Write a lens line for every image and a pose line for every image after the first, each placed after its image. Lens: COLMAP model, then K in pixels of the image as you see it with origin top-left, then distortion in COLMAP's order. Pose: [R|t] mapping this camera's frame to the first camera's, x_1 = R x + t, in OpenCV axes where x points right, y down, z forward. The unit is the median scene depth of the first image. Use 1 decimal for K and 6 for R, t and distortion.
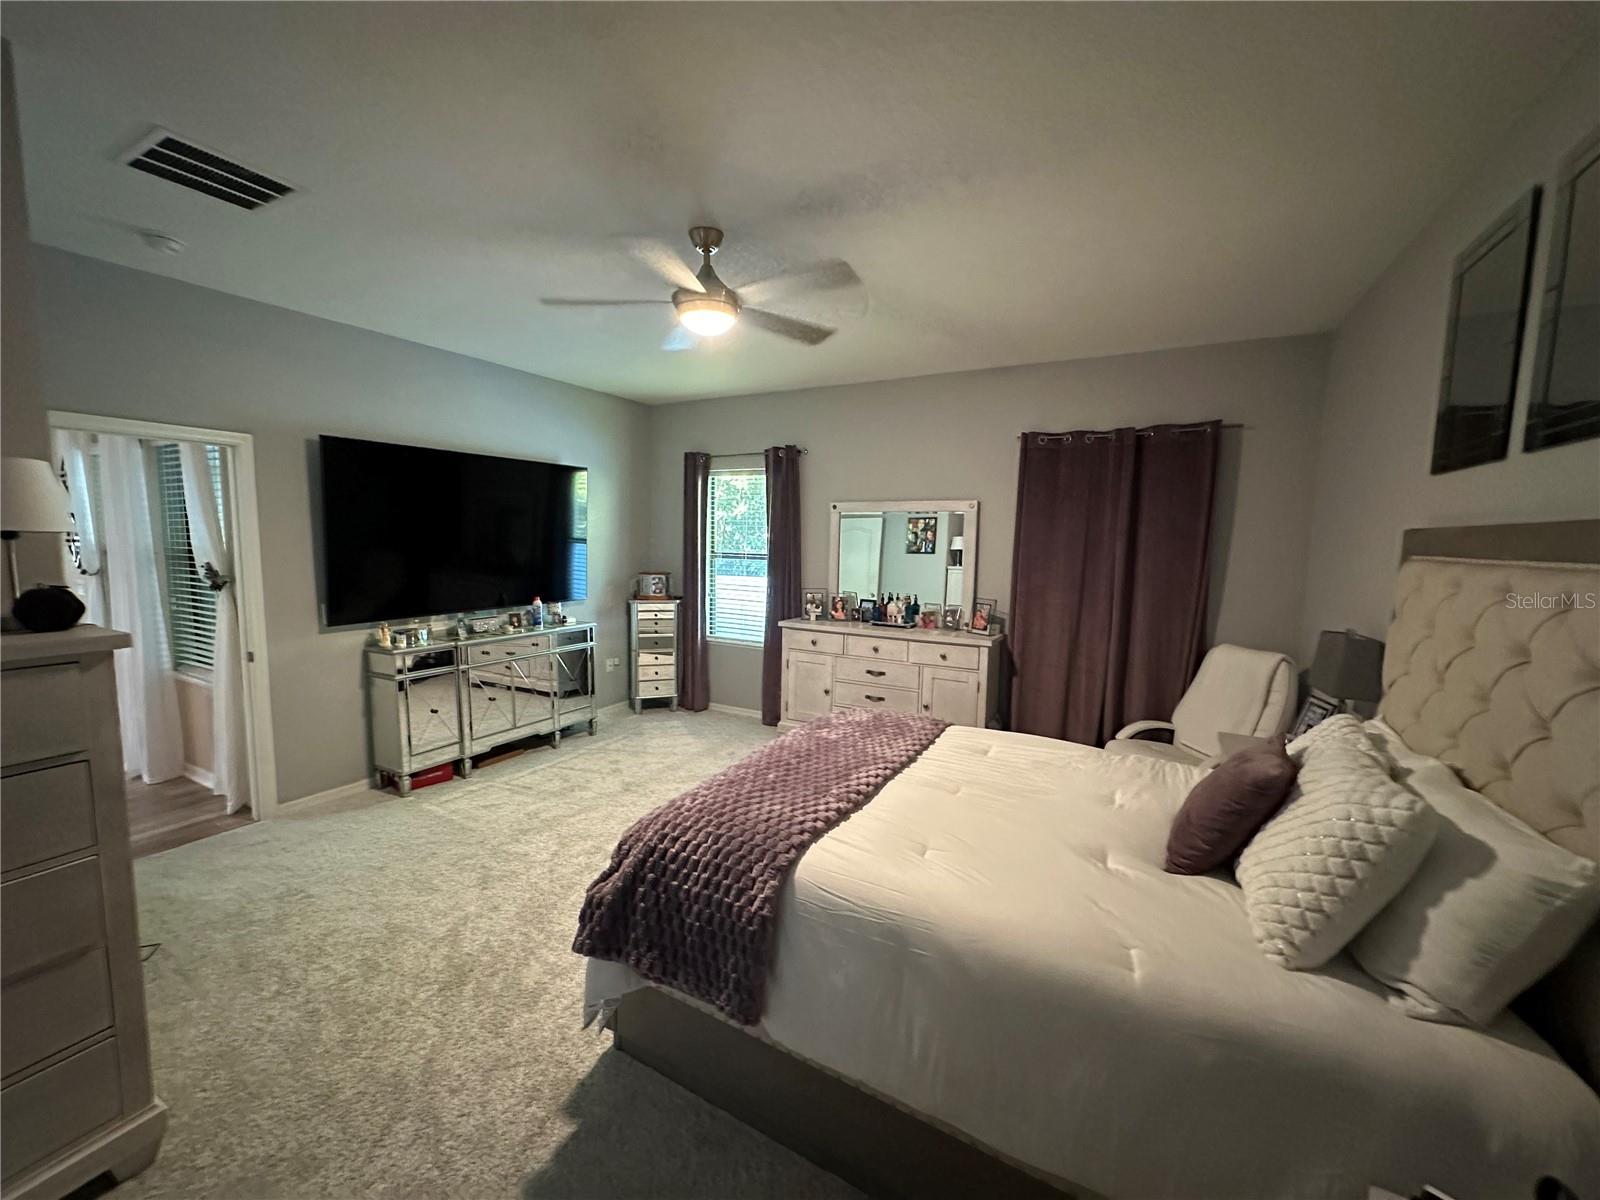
lens RADIAL K [[633.2, 0, 799.4], [0, 633.2, 602.4], [0, 0, 1]] dist [-0.000226, 0.000590]
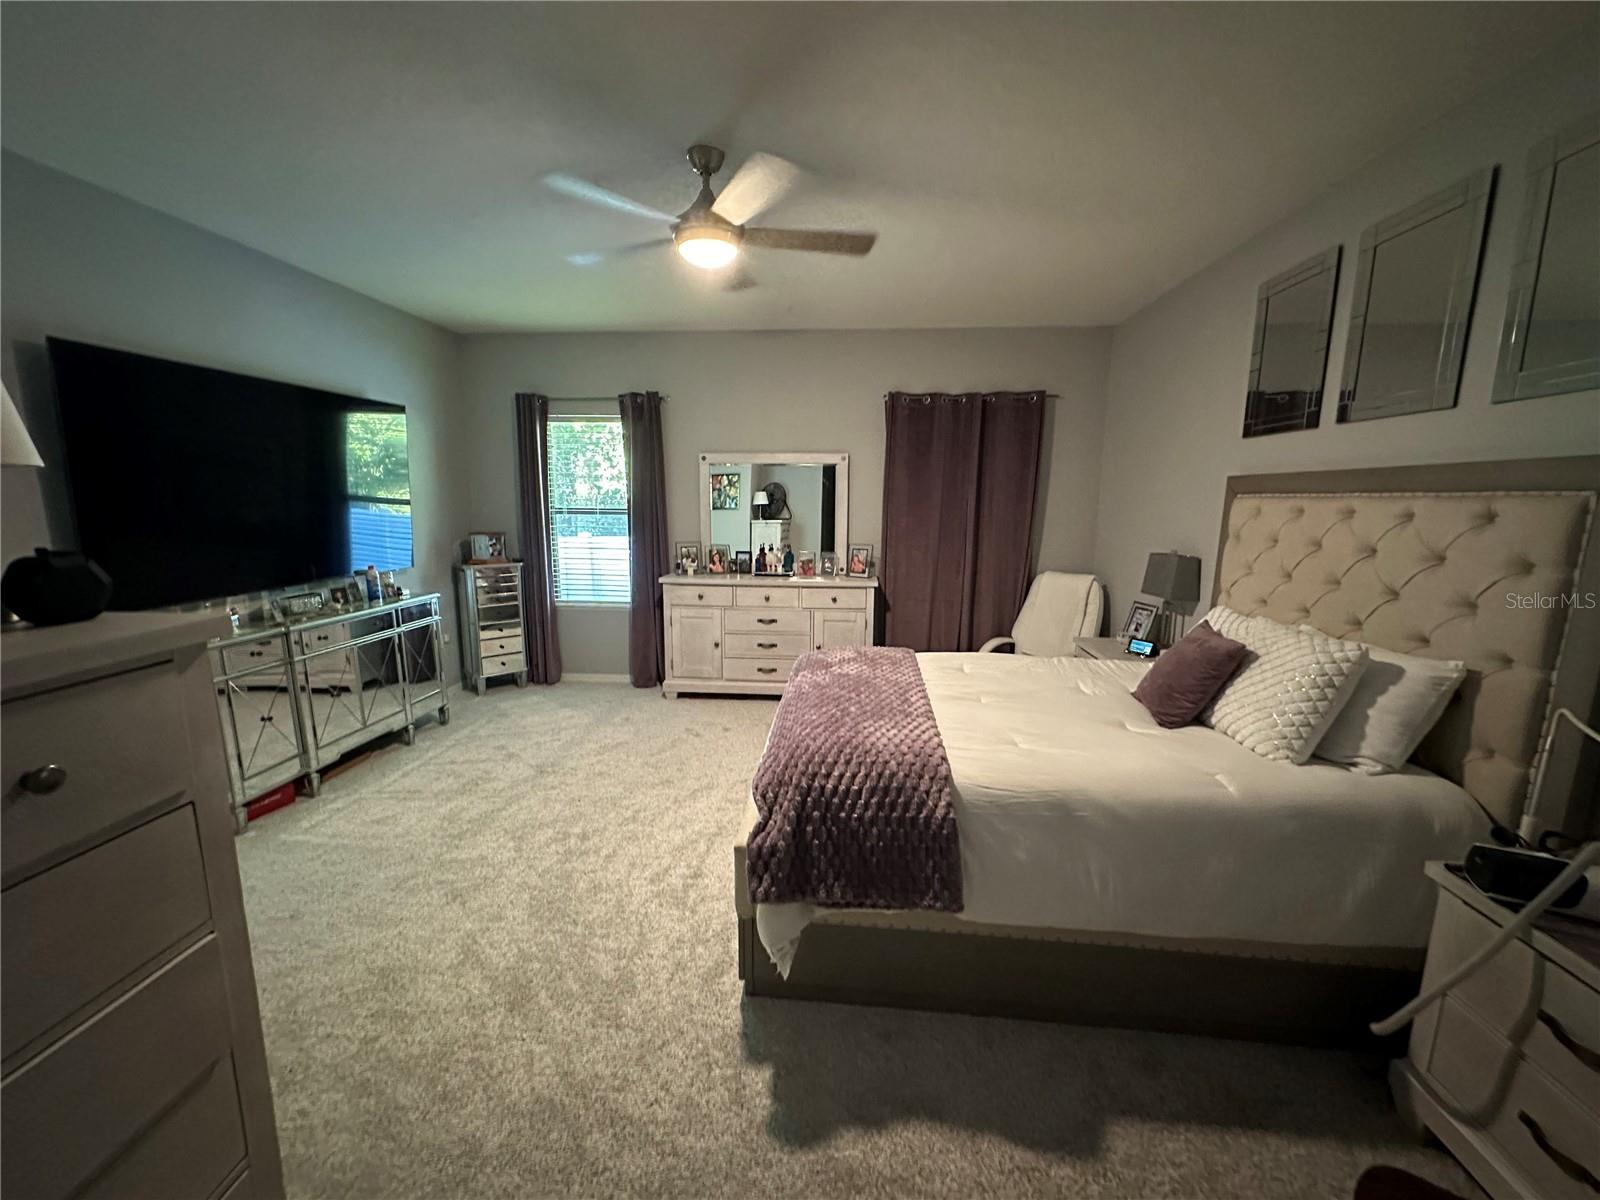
lens RADIAL K [[633.2, 0, 799.4], [0, 633.2, 602.4], [0, 0, 1]] dist [-0.000226, 0.000590]
pose [[0.911541, -0.077746, 0.403793, -0.268305], [0.051009, 0.995758, 0.076573, 0.004832], [-0.408034, -0.049203, 0.911640, 0.039085]]
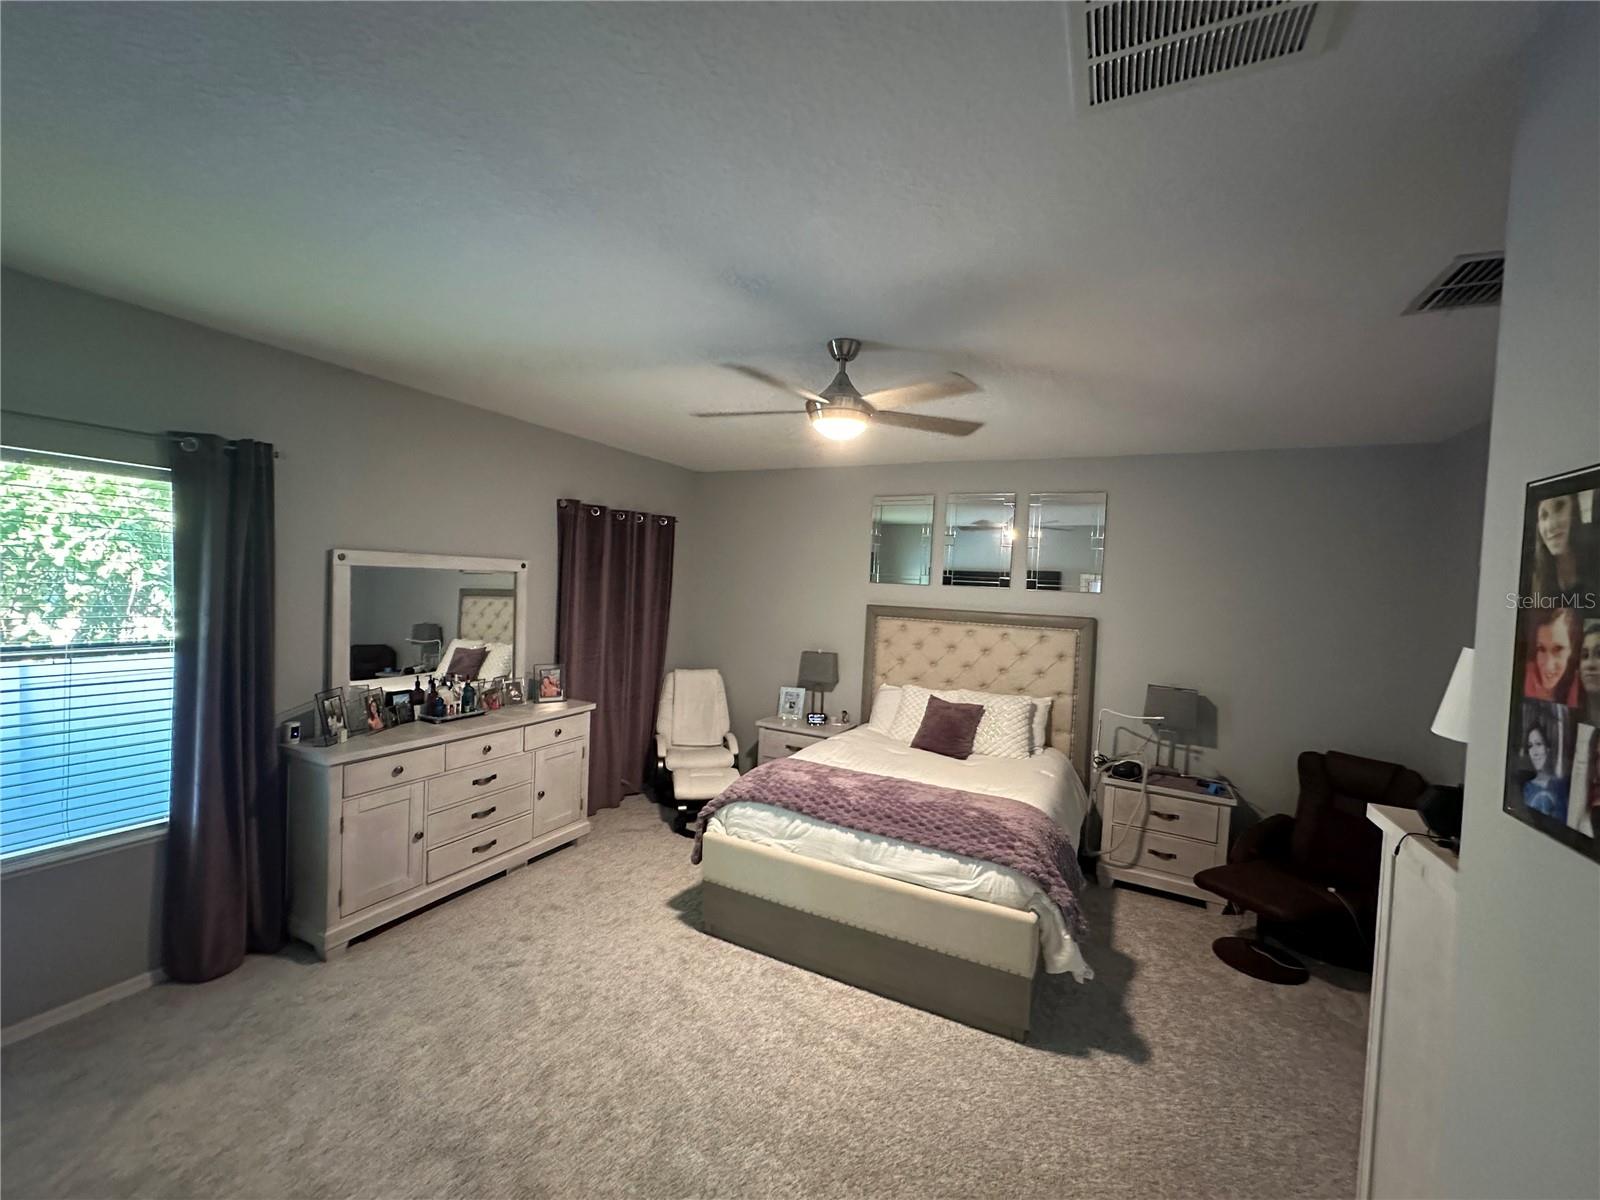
lens RADIAL K [[633.2, 0, 799.4], [0, 633.2, 602.4], [0, 0, 1]] dist [-0.000226, 0.000590]
pose [[-0.031557, -0.051174, 0.998191, -0.712352], [0.057913, 0.996917, 0.052940, -0.135076], [-0.997823, 0.059479, -0.028496, 0.677349]]
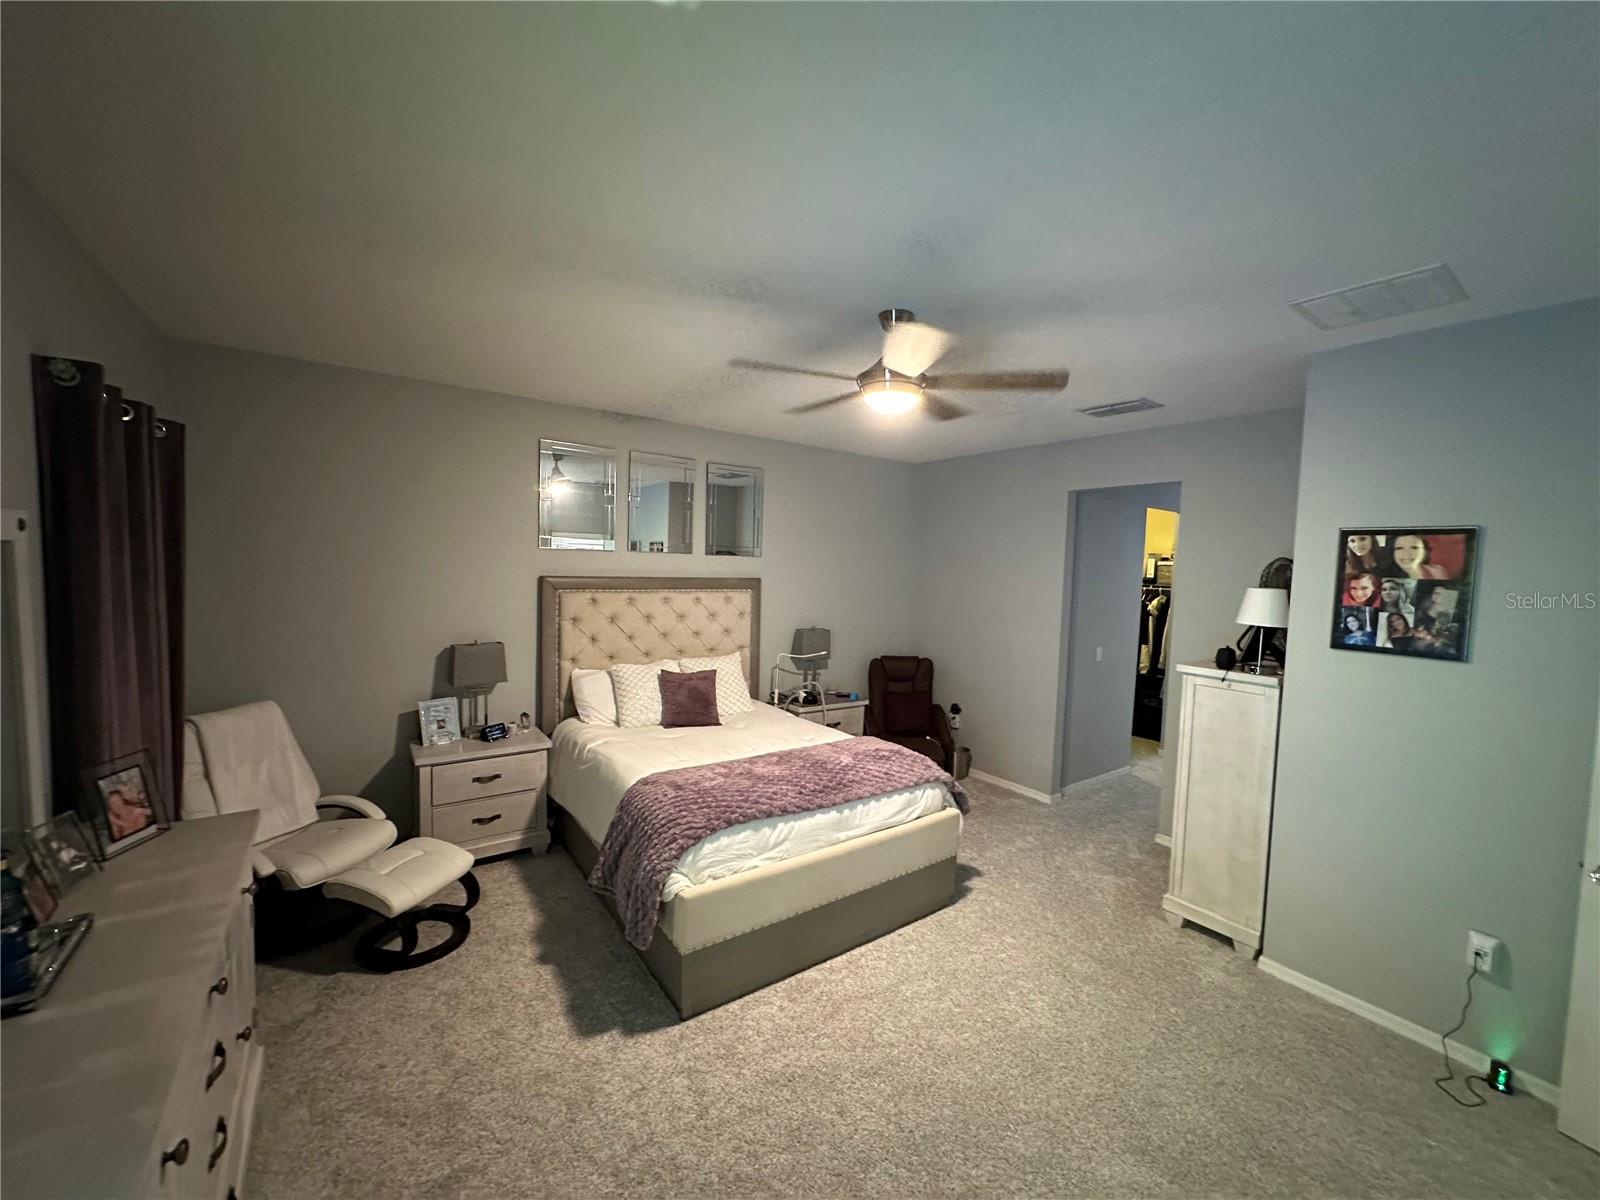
lens RADIAL K [[633.2, 0, 799.4], [0, 633.2, 602.4], [0, 0, 1]] dist [-0.000226, 0.000590]
pose [[-0.899408, -0.073923, 0.430813, -0.280648], [-0.001463, 0.986099, 0.166149, -0.182161], [-0.437107, 0.148806, -0.887014, 1.213477]]
